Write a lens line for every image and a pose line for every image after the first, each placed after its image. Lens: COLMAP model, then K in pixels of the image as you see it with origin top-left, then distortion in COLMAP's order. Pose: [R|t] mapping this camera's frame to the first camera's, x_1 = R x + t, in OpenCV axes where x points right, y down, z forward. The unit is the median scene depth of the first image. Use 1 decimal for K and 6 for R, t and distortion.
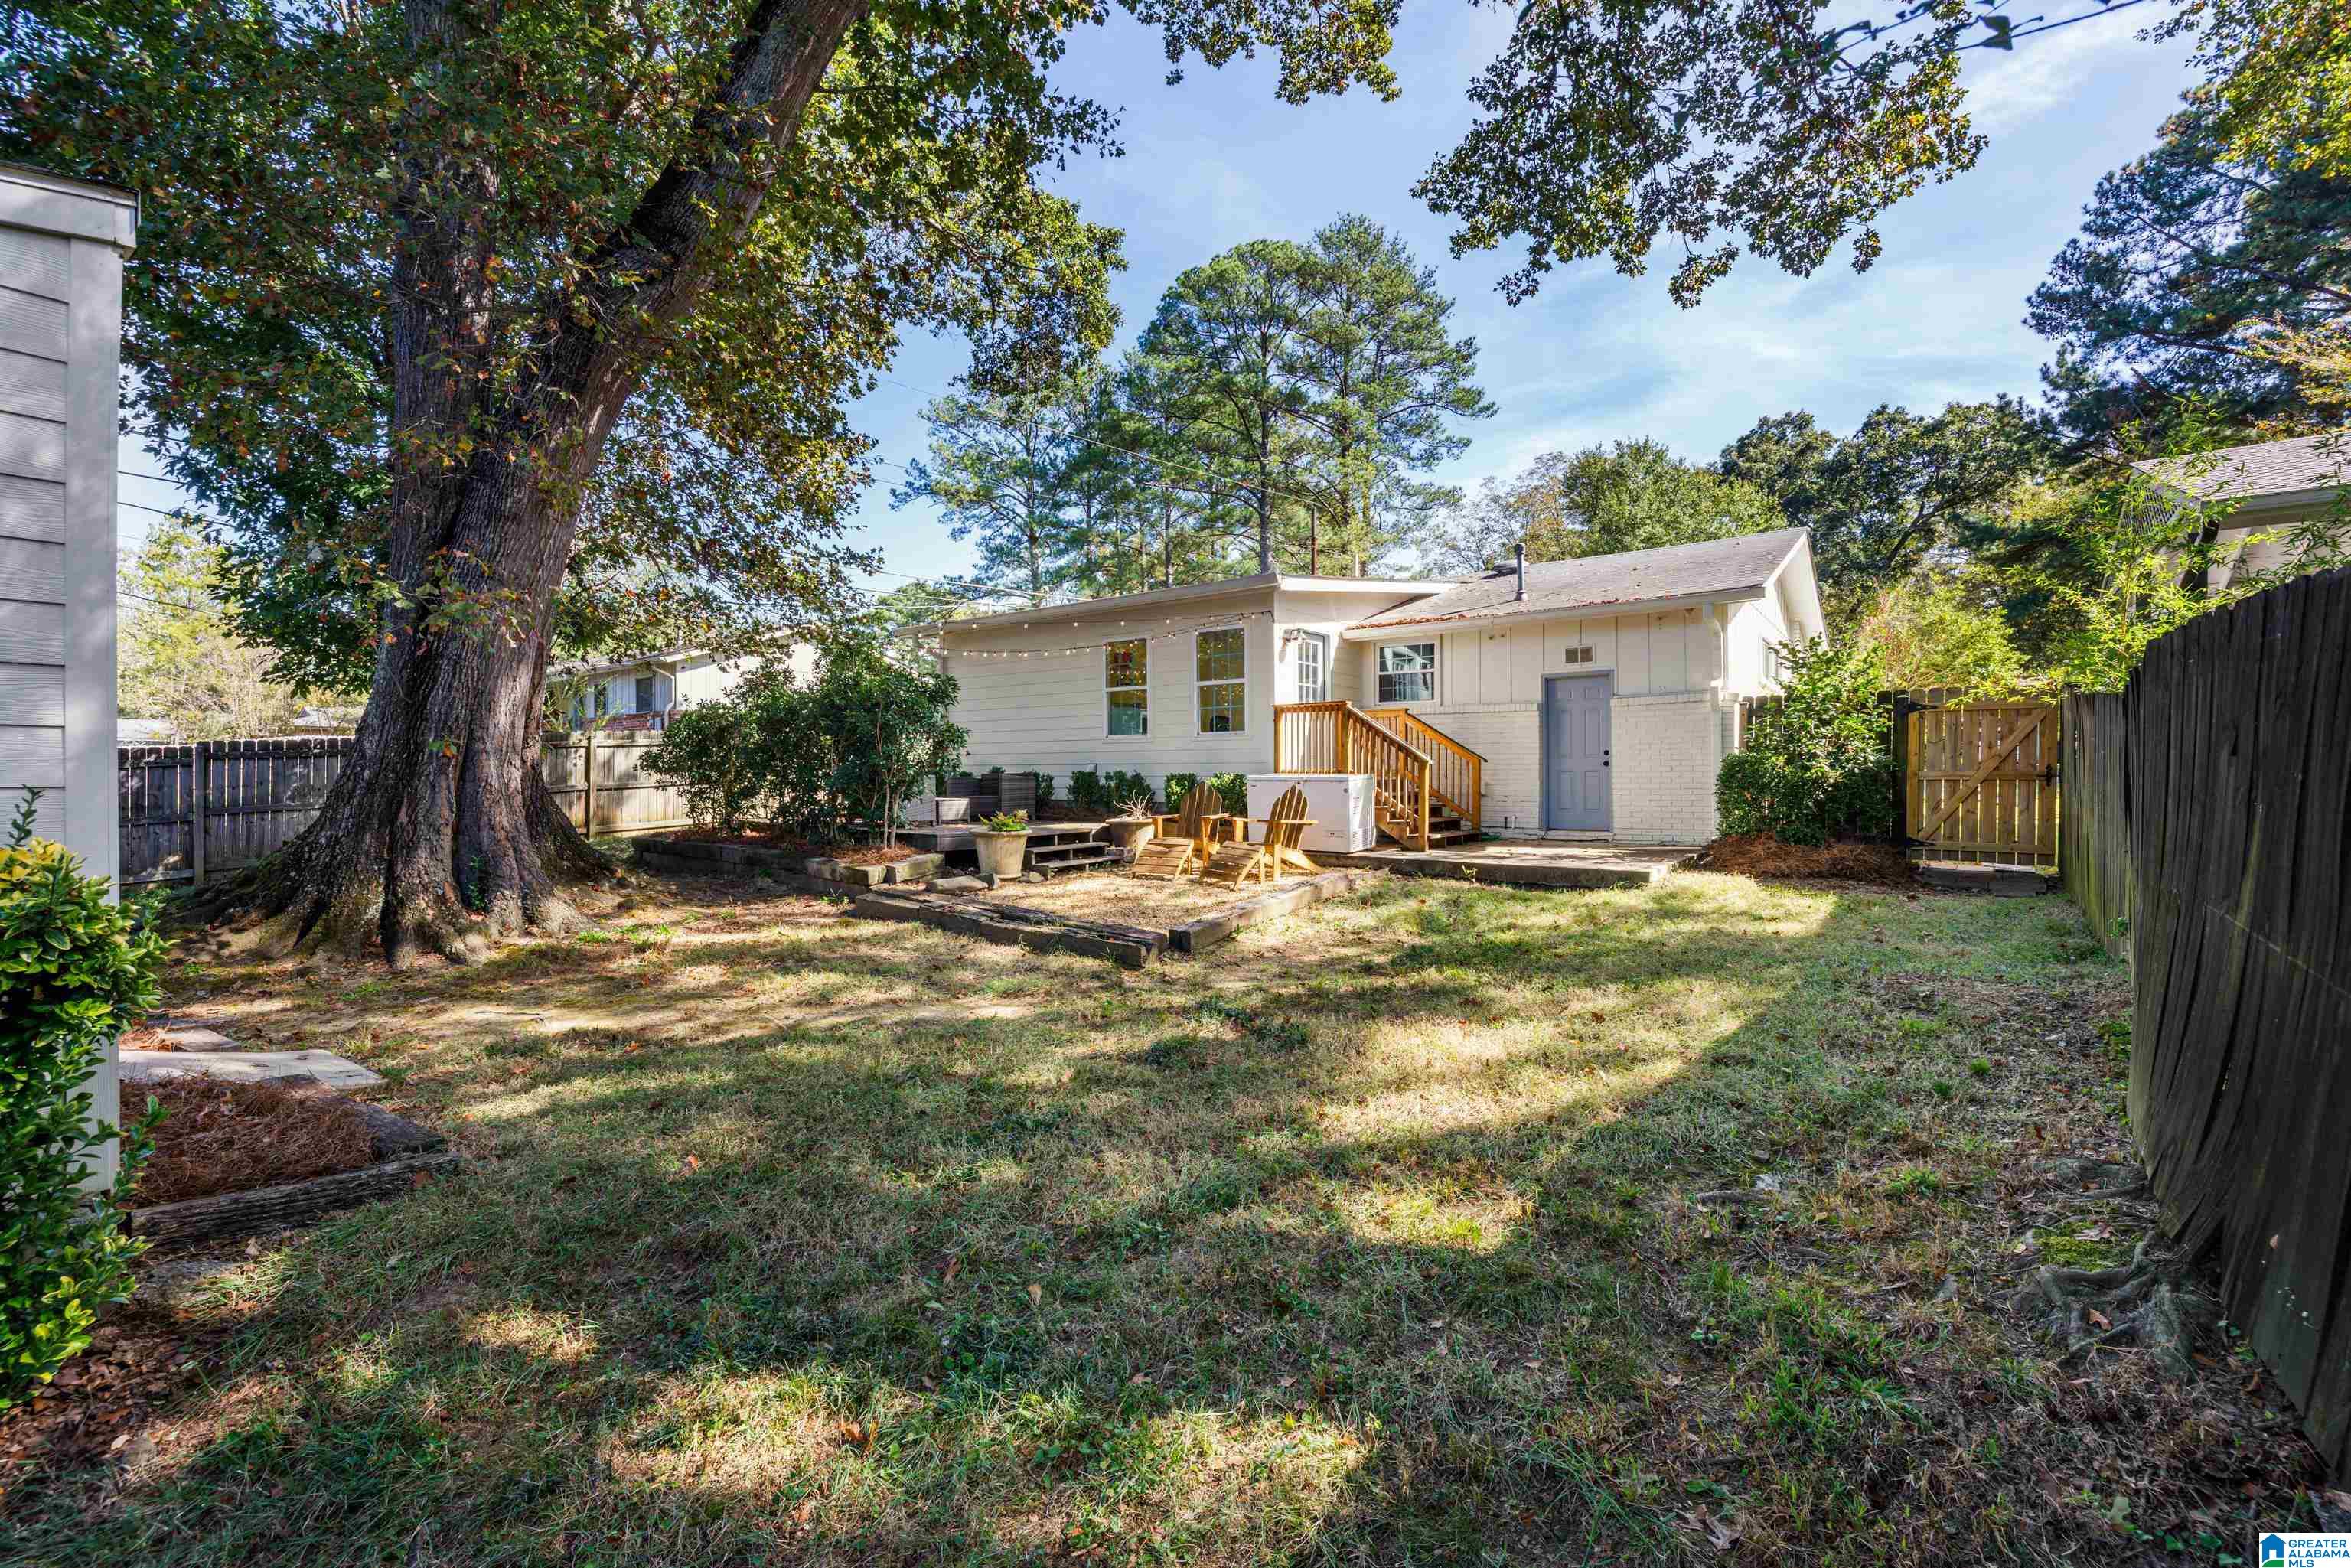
lens RADIAL K [[984.3, 0, 1175.5], [0, 984.3, 784.0], [0, 0, 1]] dist [-0.000168, -0.000005]
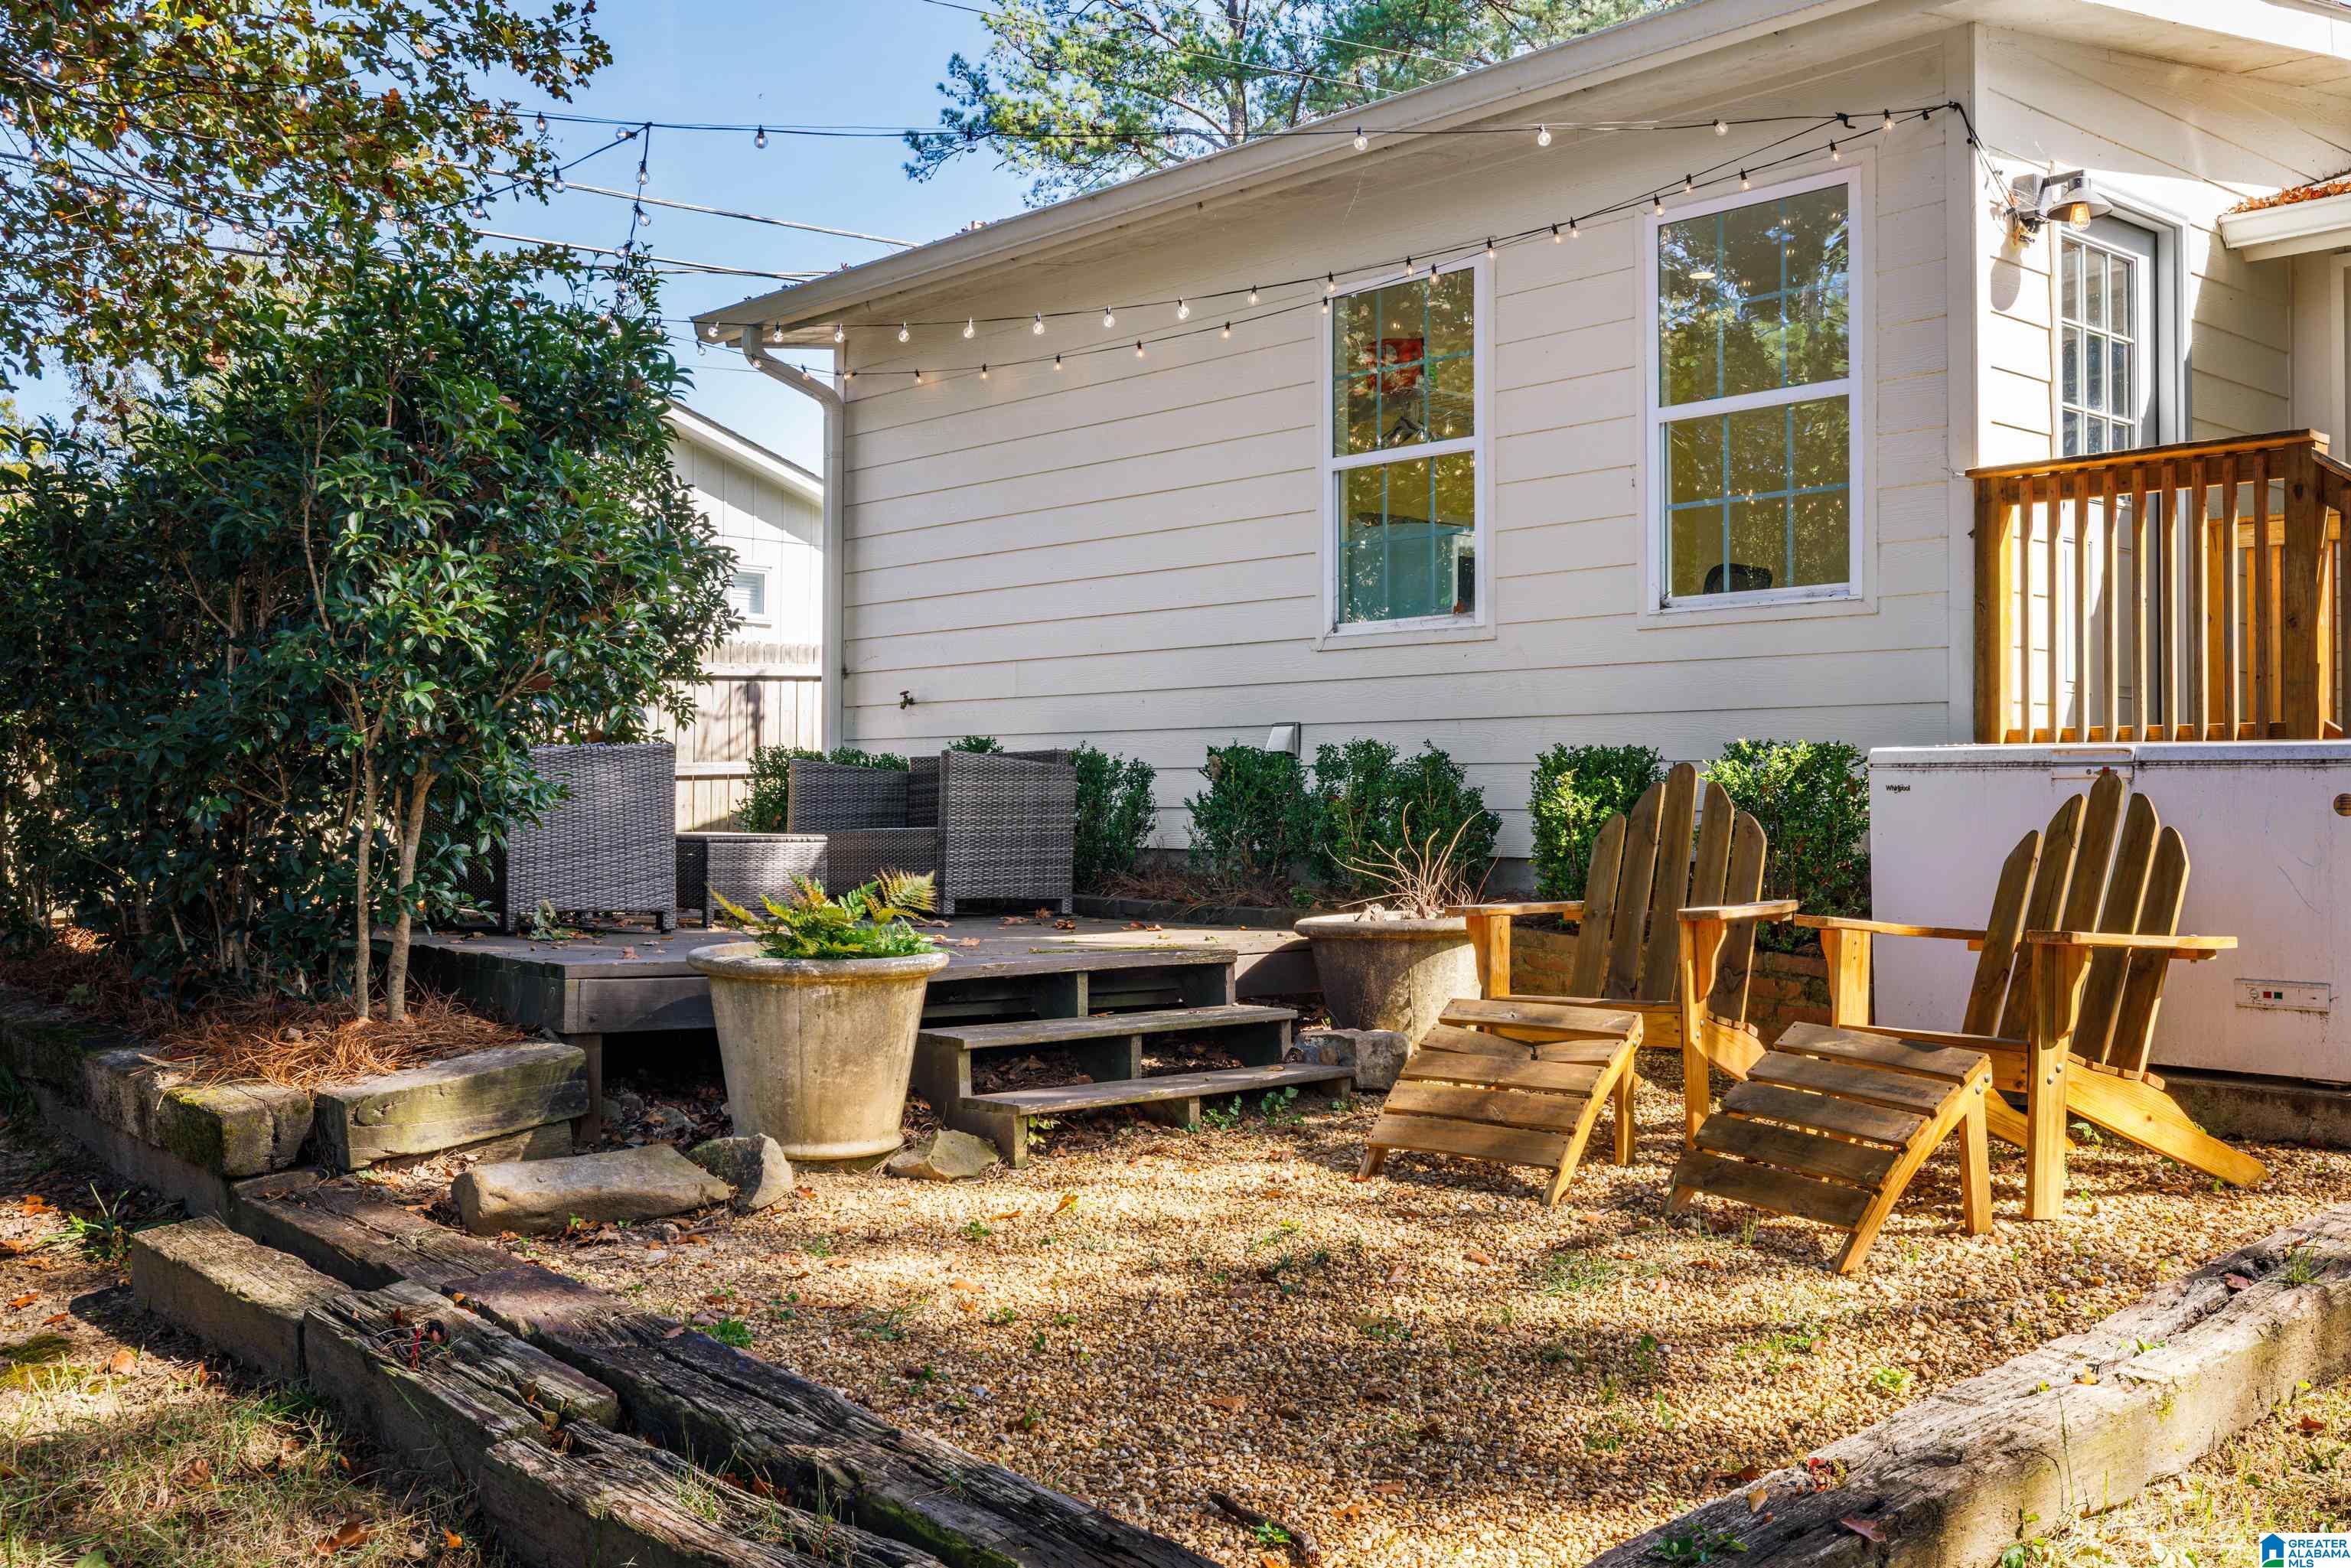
lens RADIAL K [[2266.7, 0, 1175.5], [0, 2266.7, 784.0], [0, 0, 1]] dist [-0.011050, 0.003622]
pose [[0.983493, 0.008060, -0.180765, 0.005124], [-0.012843, 0.999597, -0.025306, 0.016779], [0.180489, 0.027209, 0.983201, 0.413469]]
